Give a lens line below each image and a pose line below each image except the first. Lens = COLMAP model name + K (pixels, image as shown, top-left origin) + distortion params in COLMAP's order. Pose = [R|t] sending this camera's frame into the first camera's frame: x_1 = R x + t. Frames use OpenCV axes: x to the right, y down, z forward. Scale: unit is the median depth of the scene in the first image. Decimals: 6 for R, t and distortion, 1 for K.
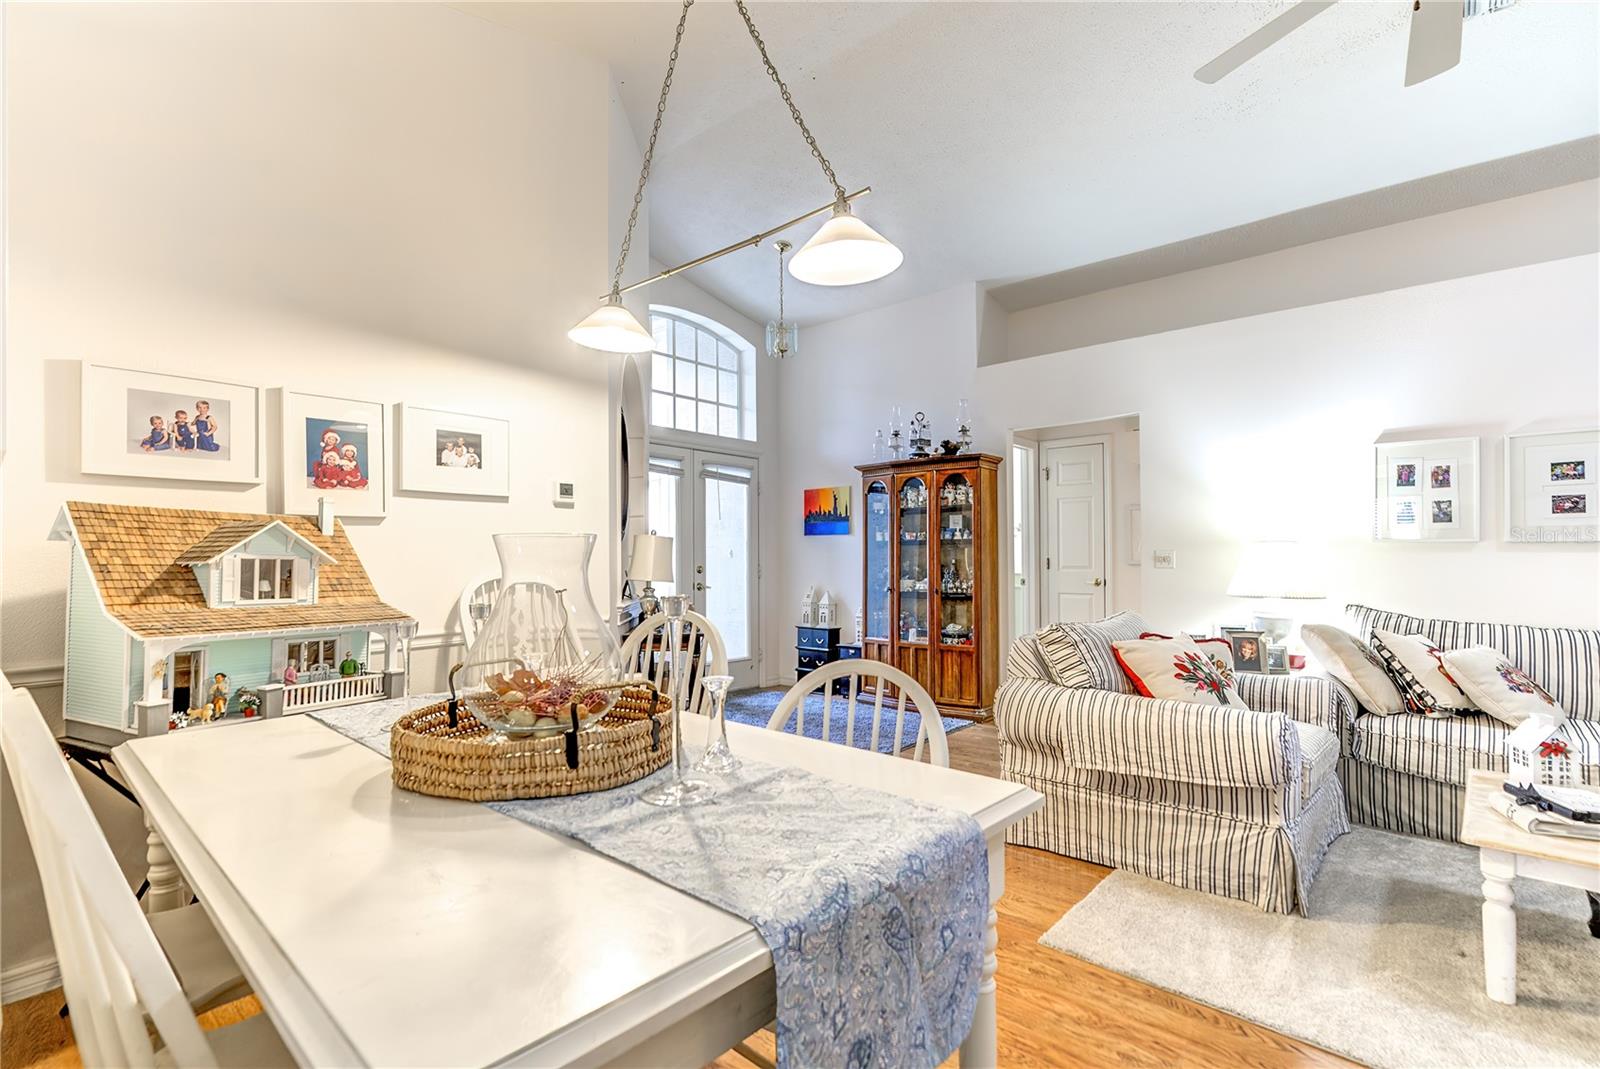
lens RADIAL K [[743.3, 0, 790.2], [0, 743.3, 538.8], [0, 0, 1]] dist [-0.000898, 0.001305]
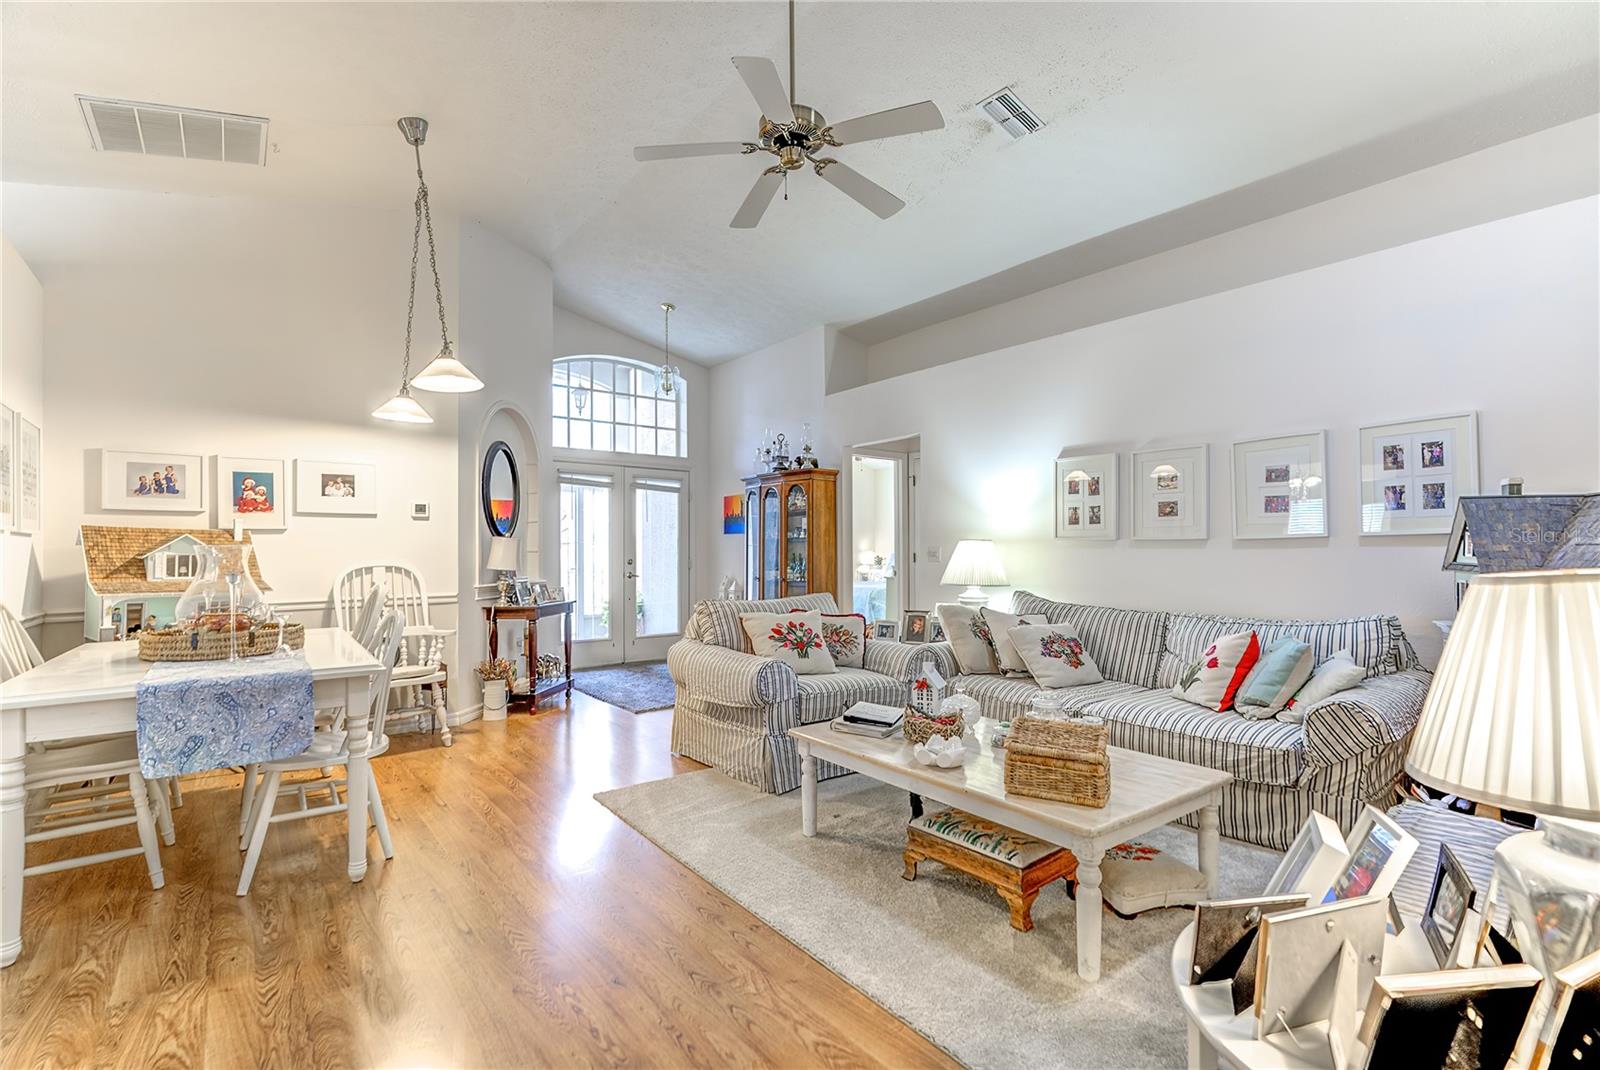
lens RADIAL K [[743.3, 0, 810.3], [0, 743.3, 542.7], [0, 0, 1]] dist [-0.000898, 0.001305]
pose [[0.980584, -0.002616, -0.196082, 0.851217], [0.005521, 0.999883, 0.014271, -0.014844], [0.196022, -0.015076, 0.980484, -0.357778]]
